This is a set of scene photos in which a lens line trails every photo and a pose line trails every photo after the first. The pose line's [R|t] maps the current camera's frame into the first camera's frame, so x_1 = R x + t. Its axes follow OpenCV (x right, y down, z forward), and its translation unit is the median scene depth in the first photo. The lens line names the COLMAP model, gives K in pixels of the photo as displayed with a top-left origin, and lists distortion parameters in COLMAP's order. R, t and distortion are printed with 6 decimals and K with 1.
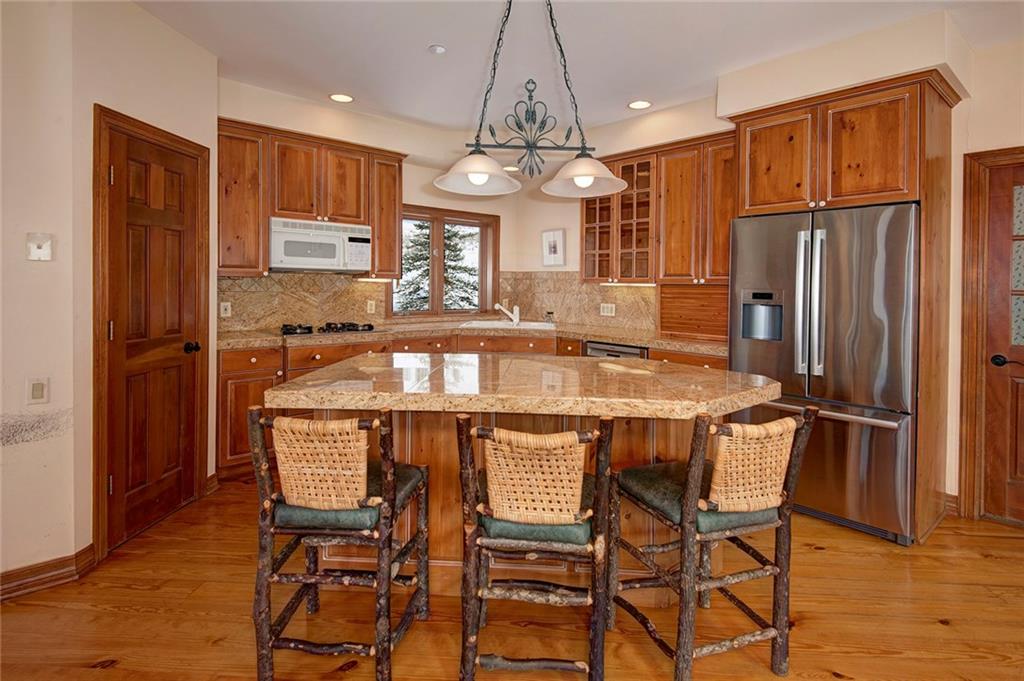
lens RADIAL K [[542.8, 0, 512.7], [0, 542.8, 303.9], [0, 0, 1]] dist [0.002274, 0.000353]
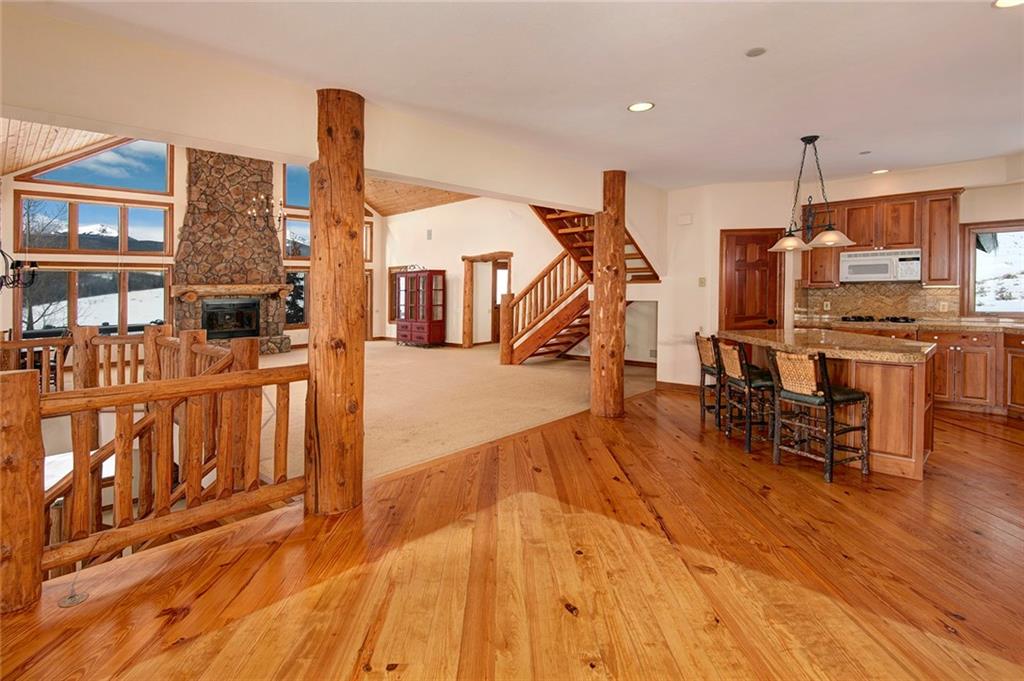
lens RADIAL K [[505.9, 0, 512.0], [0, 505.9, 294.3], [0, 0, 1]] dist [-0.000315, -0.000071]
pose [[0.068240, 0.002018, -0.997667, 1.001321], [-0.013361, 0.999910, 0.001109, -0.013695], [0.997579, 0.013254, 0.068261, -0.136411]]
